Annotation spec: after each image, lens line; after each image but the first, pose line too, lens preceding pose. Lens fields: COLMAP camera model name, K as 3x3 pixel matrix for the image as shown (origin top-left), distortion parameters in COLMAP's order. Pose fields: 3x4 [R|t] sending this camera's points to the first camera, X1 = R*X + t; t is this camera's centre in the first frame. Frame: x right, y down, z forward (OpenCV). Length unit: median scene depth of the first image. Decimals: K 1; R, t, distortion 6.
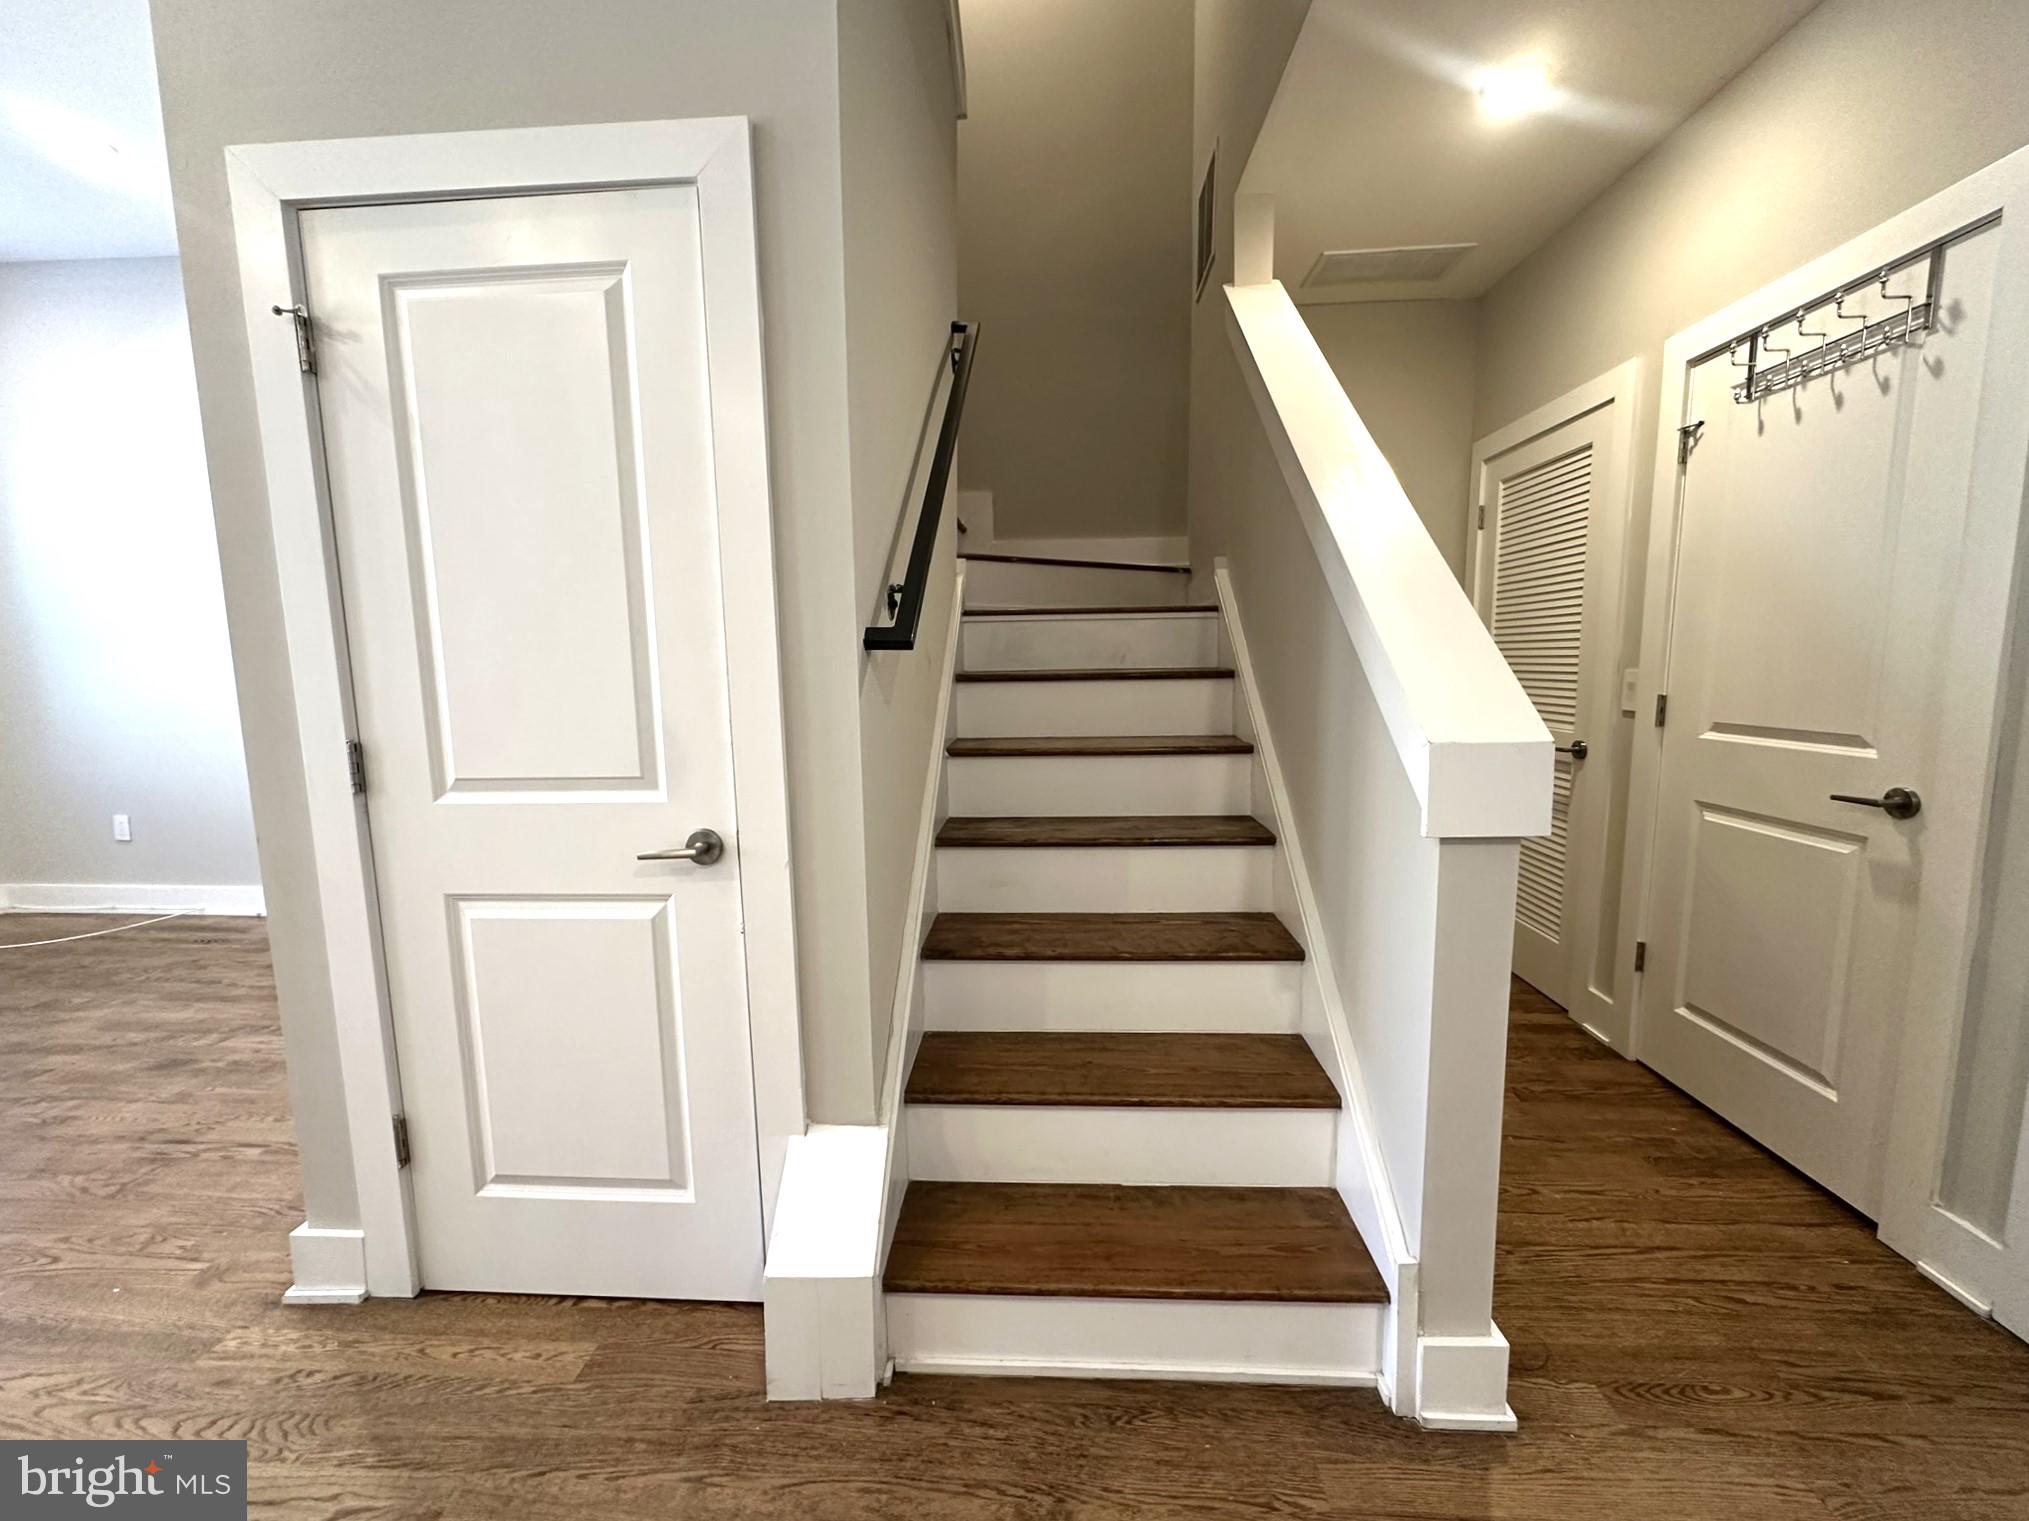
lens RADIAL K [[809.4, 0, 1014.5], [0, 809.4, 760.5], [0, 0, 1]] dist [-0.001703, -0.000543]
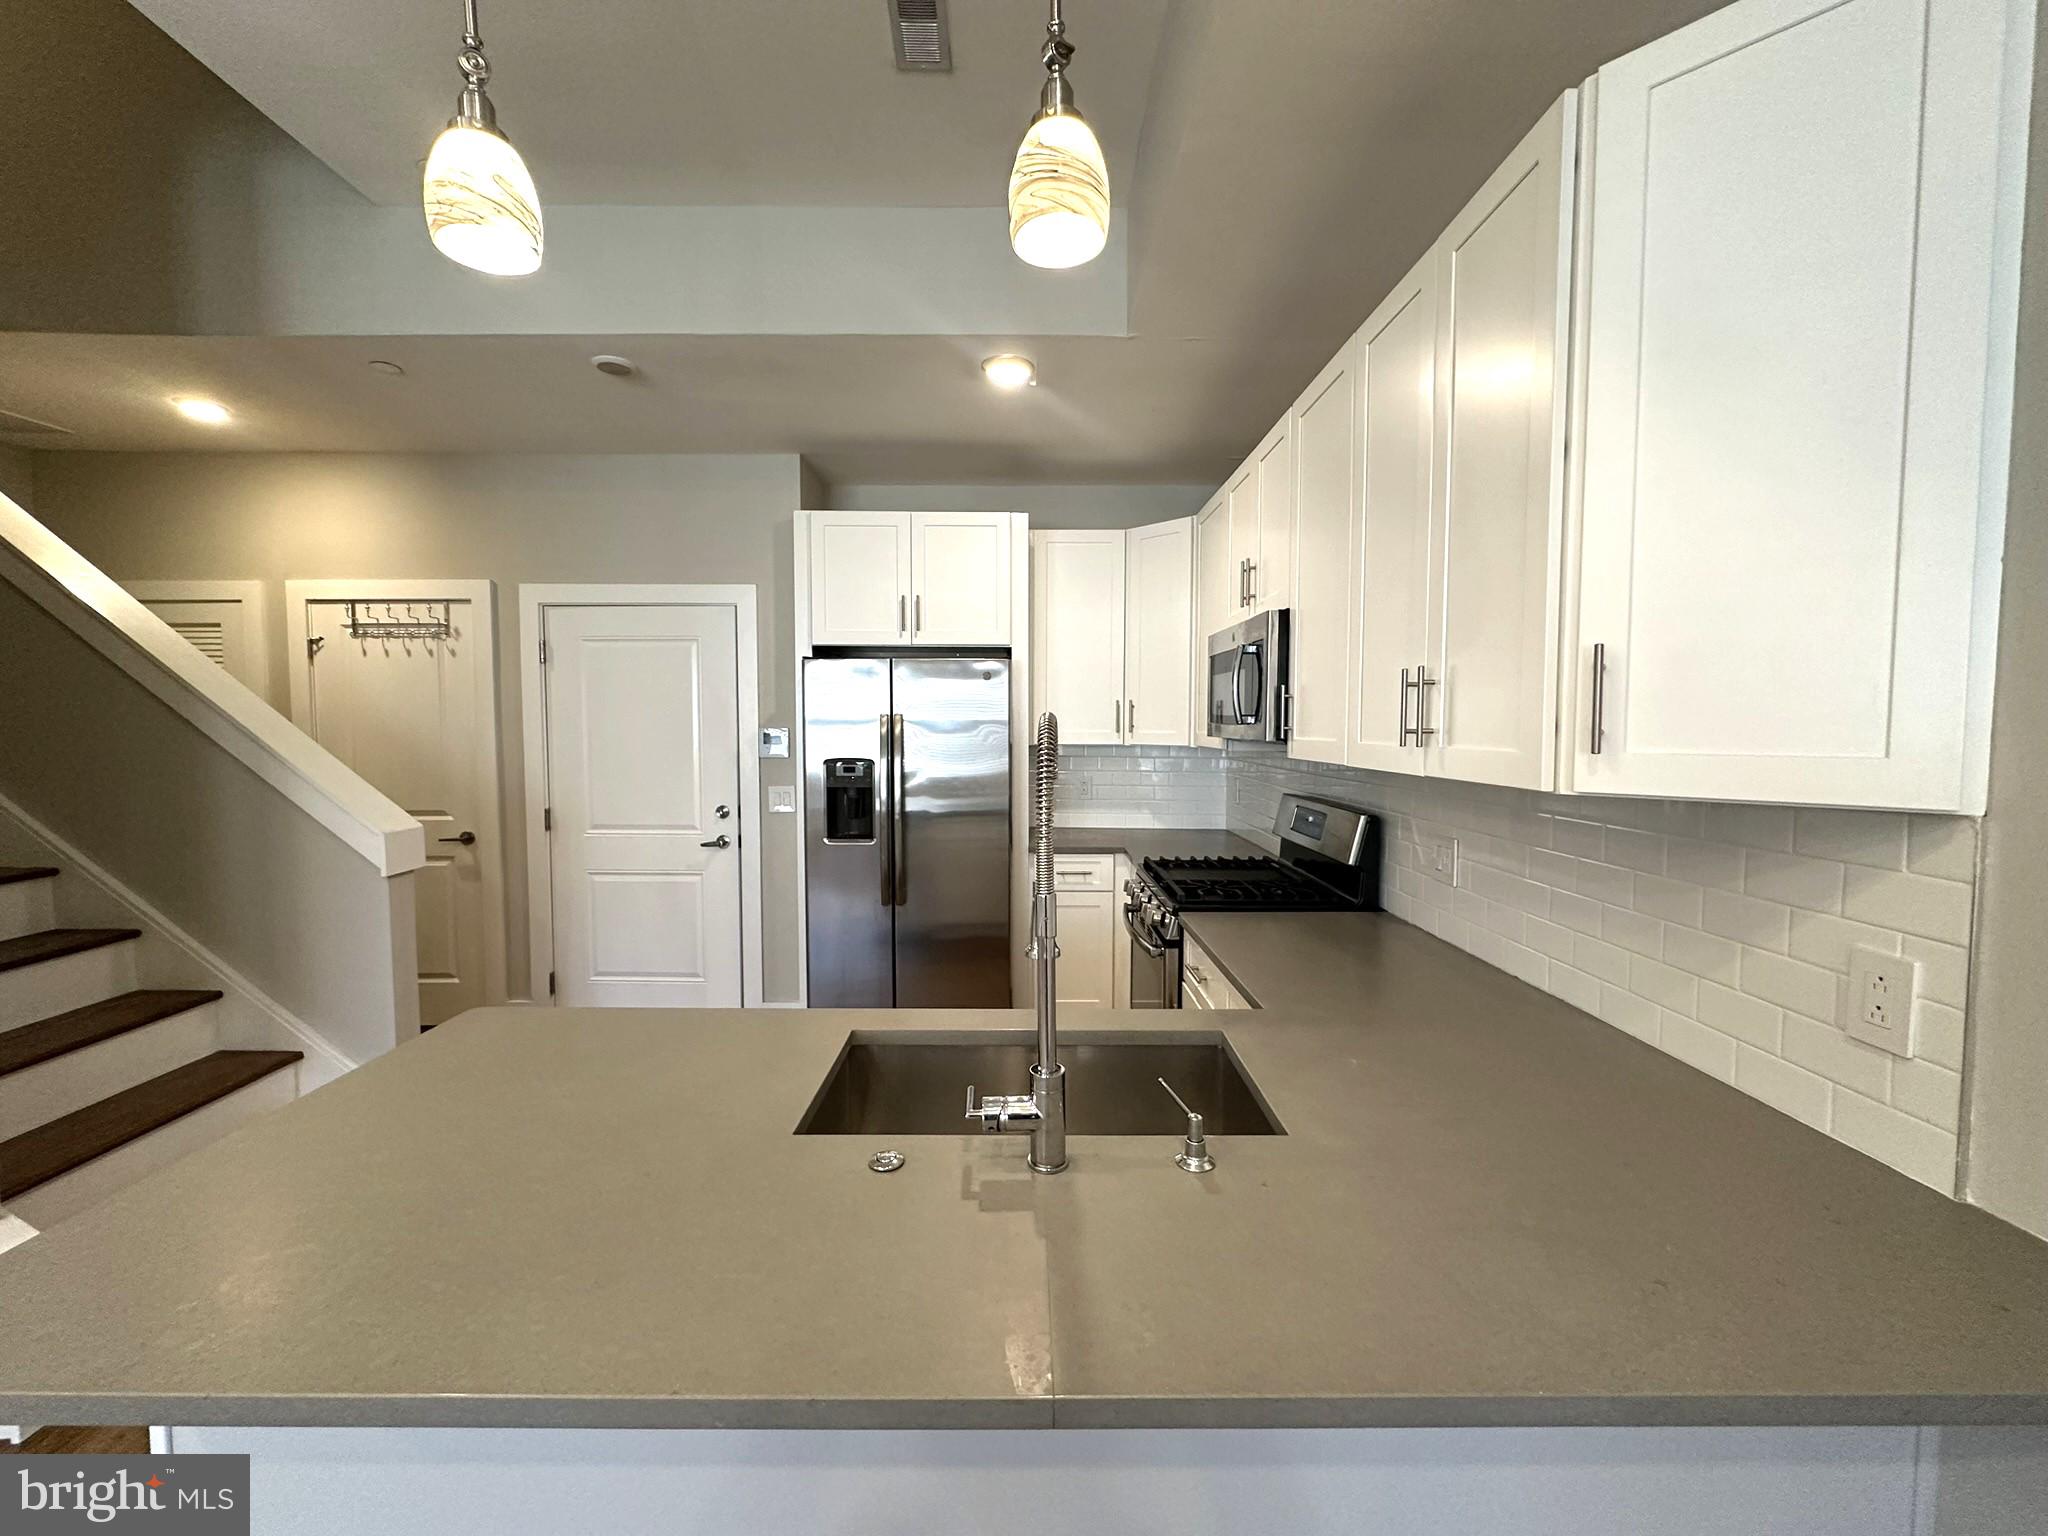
lens RADIAL K [[811.6, 0, 1024.0], [0, 811.6, 768.0], [0, 0, 1]] dist [-0.004511, 0.000406]
pose [[-0.071602, -0.044108, 0.996458, -1.172723], [0.119466, 0.991451, 0.052470, -0.068751], [-0.990253, 0.122799, -0.065720, -0.394235]]
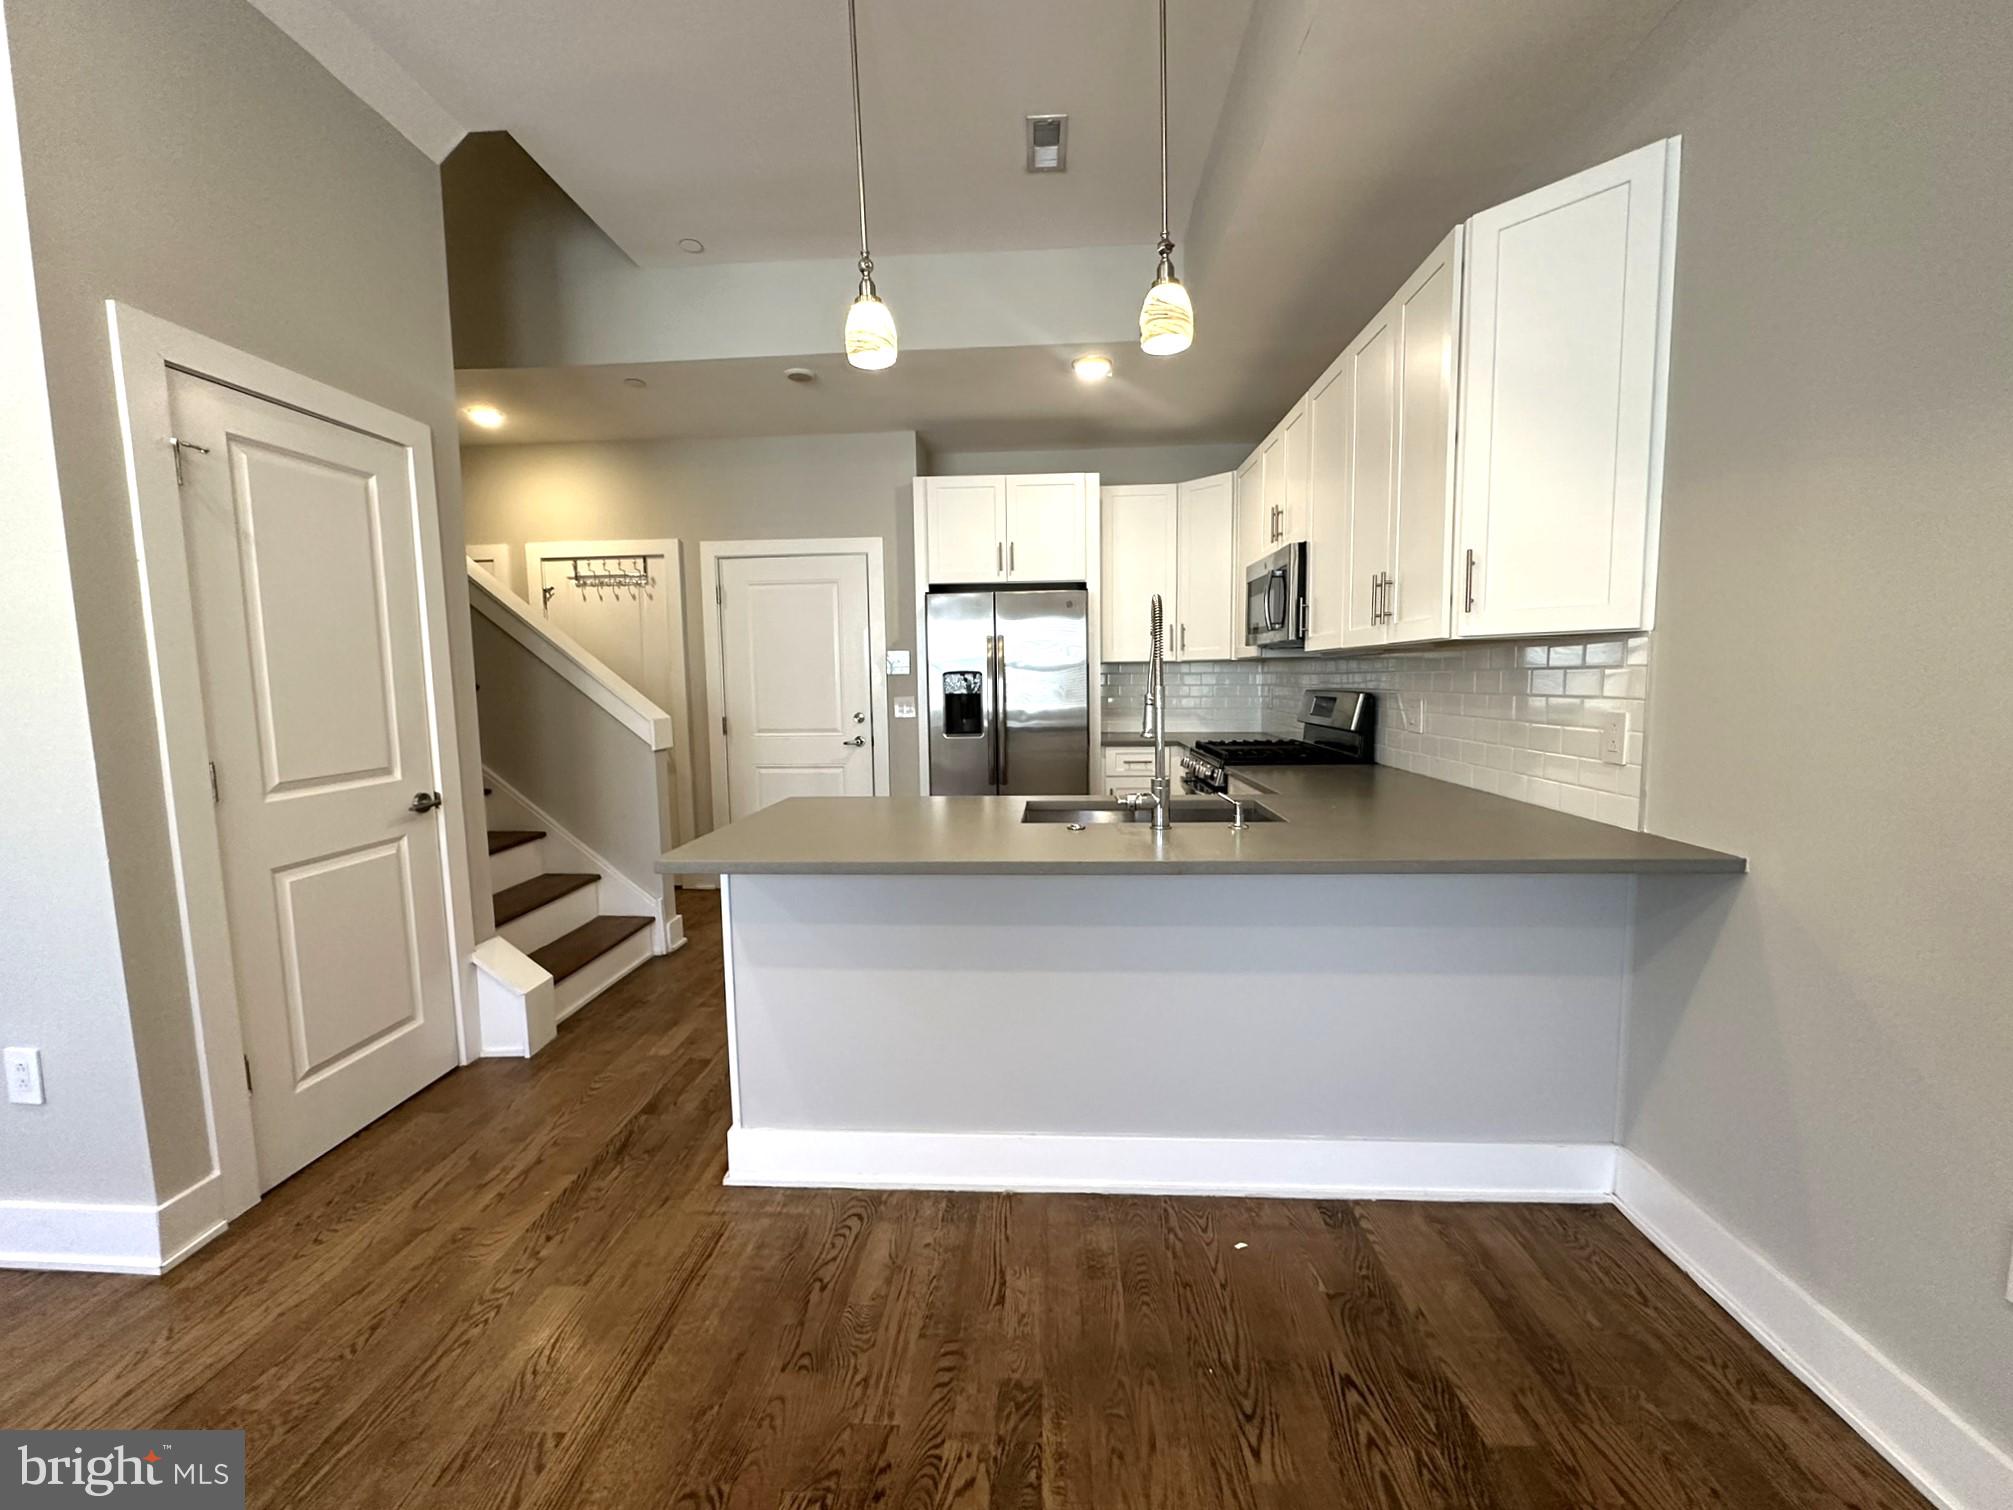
lens RADIAL K [[811.2, 0, 1006.5], [0, 811.2, 755.0], [0, 0, 1]] dist [-0.003596, 0.000274]
pose [[-0.006752, -0.083654, 0.996472, -1.705670], [0.134983, 0.987298, 0.083799, 0.022381], [-0.990825, 0.135073, 0.004626, -0.225336]]
